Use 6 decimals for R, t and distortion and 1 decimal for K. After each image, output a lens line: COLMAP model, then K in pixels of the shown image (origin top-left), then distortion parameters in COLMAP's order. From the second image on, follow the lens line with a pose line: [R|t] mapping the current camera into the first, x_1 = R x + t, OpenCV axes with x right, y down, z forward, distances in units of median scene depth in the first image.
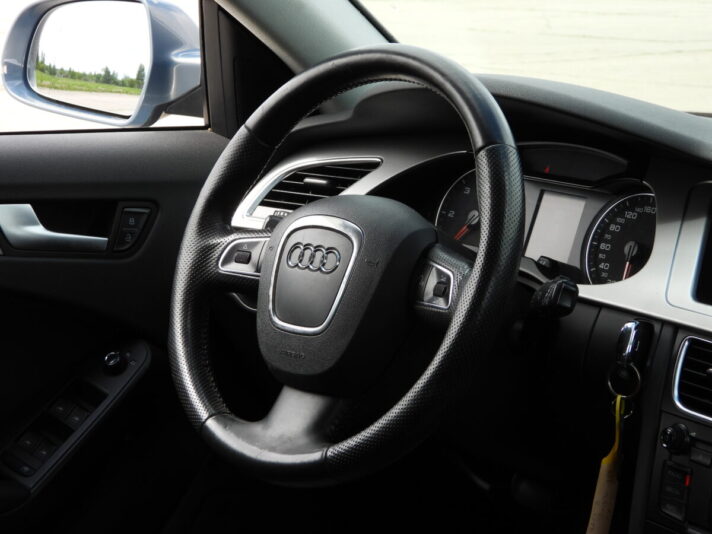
lens RADIAL K [[1756.3, 0, 356.0], [0, 1756.3, 267.0], [0, 0, 1]] dist [0.007011, 0.040262]
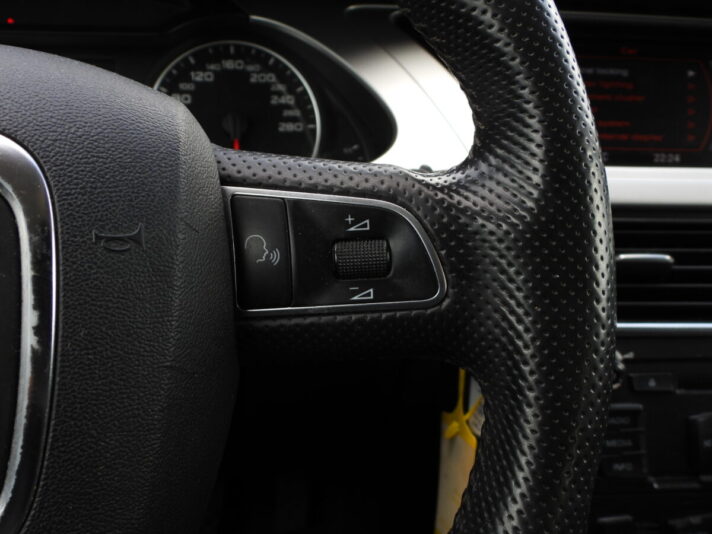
lens RADIAL K [[698.0, 0, 356.0], [0, 698.0, 267.0], [0, 0, 1]] dist [-0.012265, -0.011648]
pose [[0.501251, -0.306040, 0.809374, -0.058240], [0.153834, 0.951984, 0.264693, -0.021383], [-0.851518, -0.008169, 0.524262, 0.801063]]
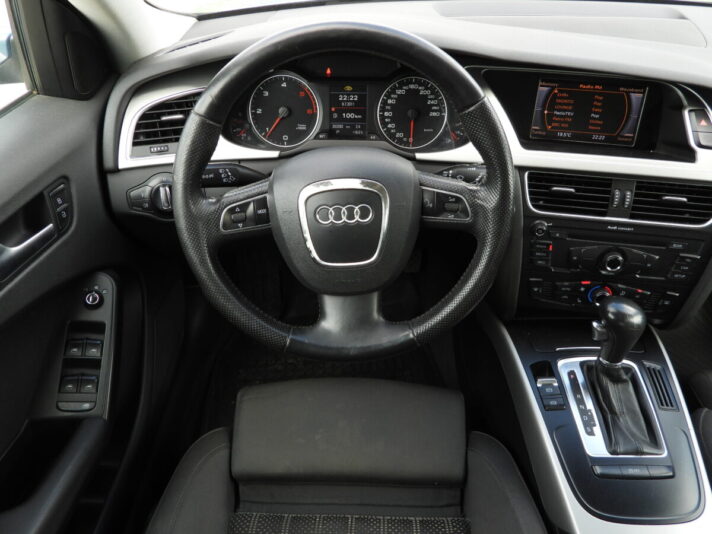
lens RADIAL K [[497.8, 0, 356.0], [0, 497.8, 267.0], [0, 0, 1]] dist [-0.010534, -0.003943]
pose [[0.670748, -0.489782, 0.556966, -0.222023], [0.150907, 0.825361, 0.544065, -0.157138], [-0.726171, -0.280881, 0.627521, 0.680004]]
